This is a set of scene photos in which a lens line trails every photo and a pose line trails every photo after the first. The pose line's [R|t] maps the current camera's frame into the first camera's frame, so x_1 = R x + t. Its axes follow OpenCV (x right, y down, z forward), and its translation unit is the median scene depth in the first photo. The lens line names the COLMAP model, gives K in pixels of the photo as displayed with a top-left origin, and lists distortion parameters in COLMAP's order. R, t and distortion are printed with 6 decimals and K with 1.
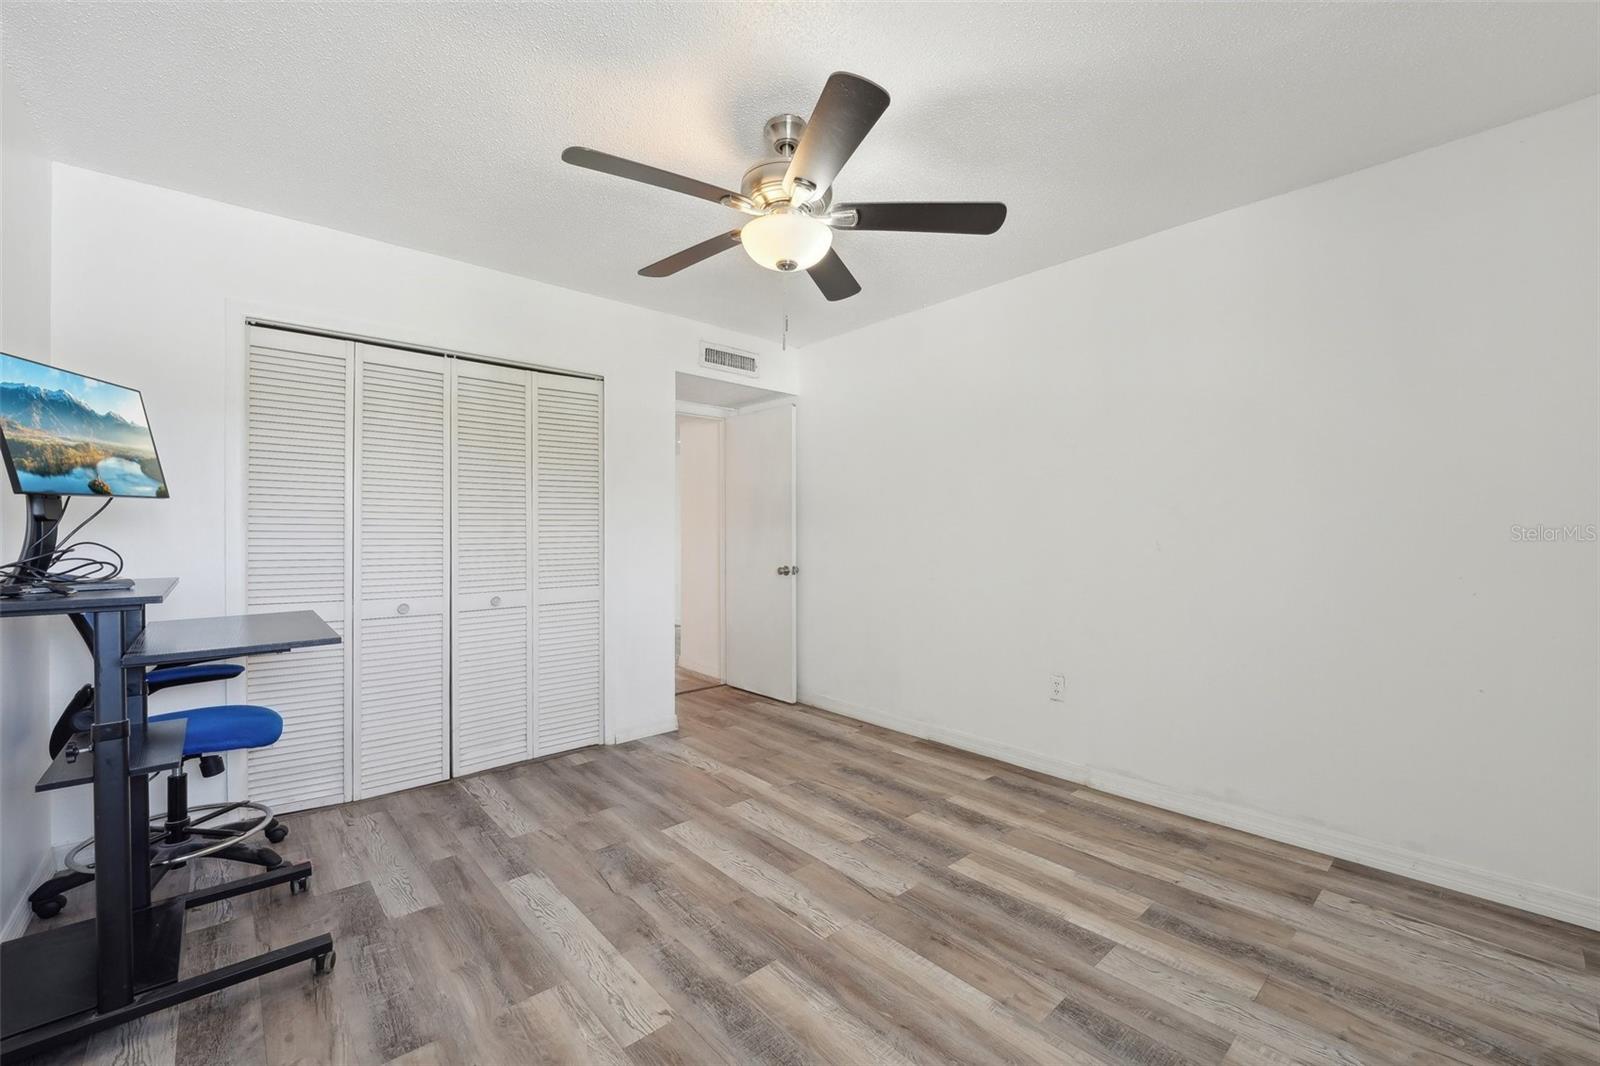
lens RADIAL K [[663.0, 0, 802.8], [0, 663.0, 526.7], [0, 0, 1]] dist [-0.002444, -0.004171]
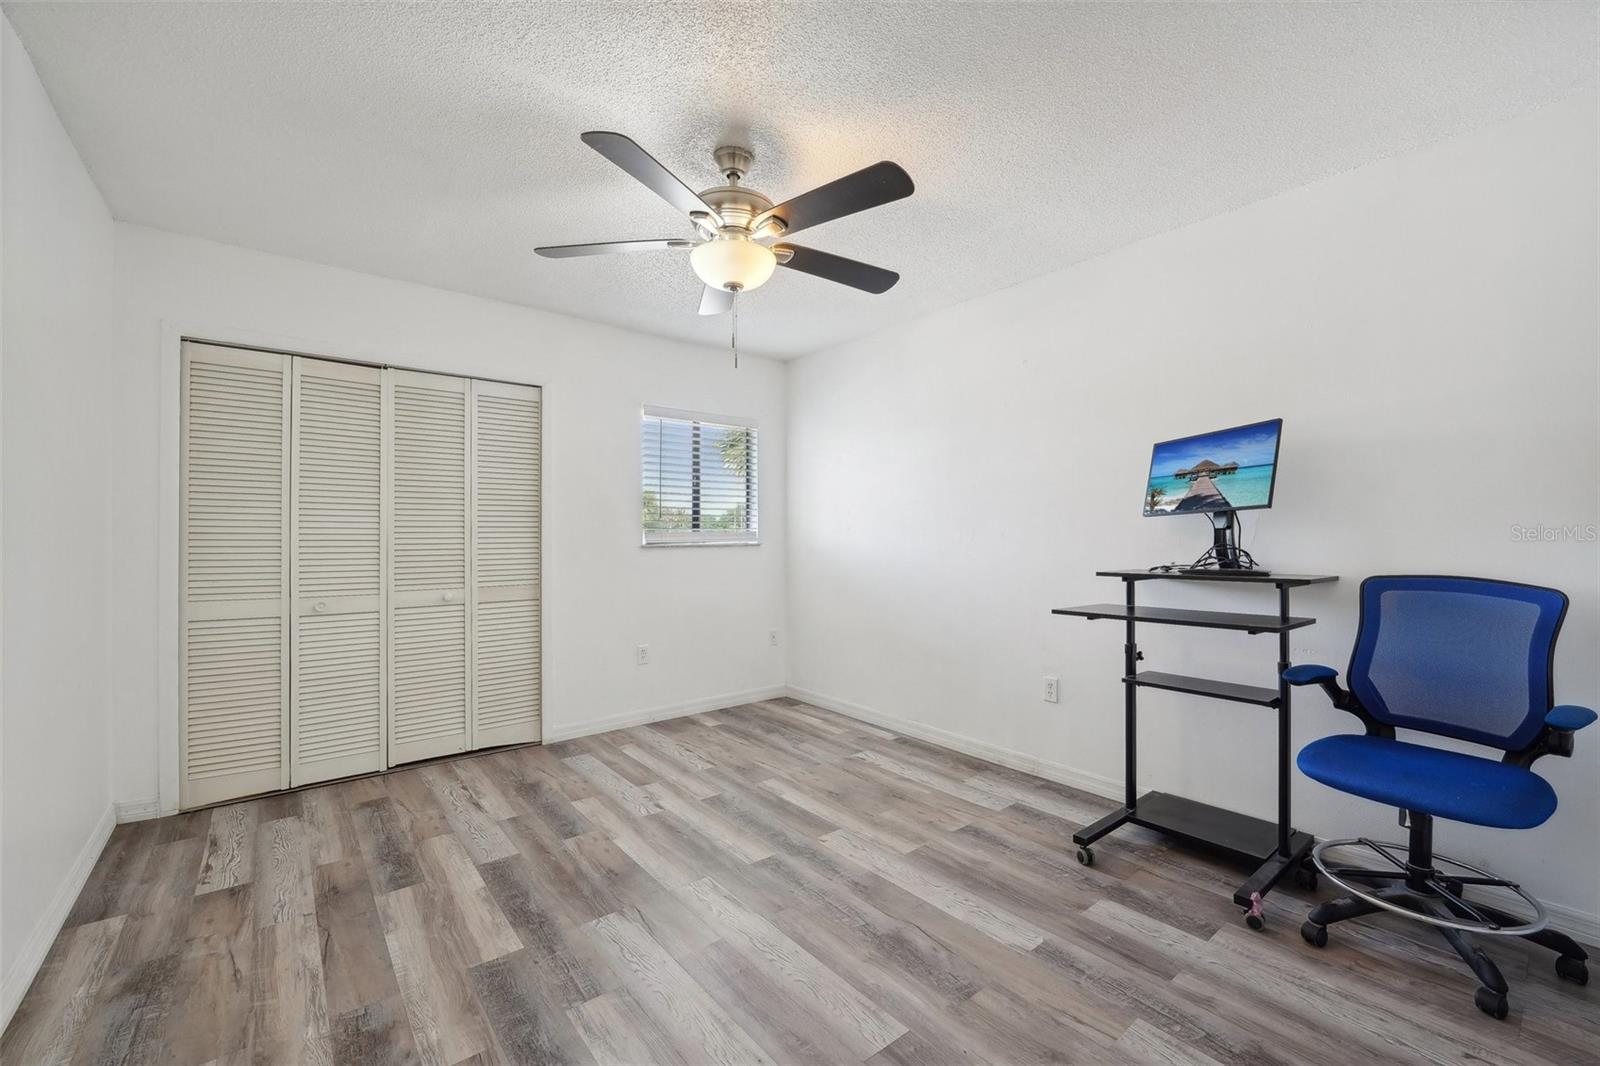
lens RADIAL K [[663.0, 0, 802.8], [0, 663.0, 526.7], [0, 0, 1]] dist [-0.002444, -0.004171]
pose [[-0.998778, 0.001989, 0.049381, -0.183181], [0.000907, 0.999759, -0.021913, 0.015872], [-0.049413, -0.021841, -0.998540, 1.996528]]
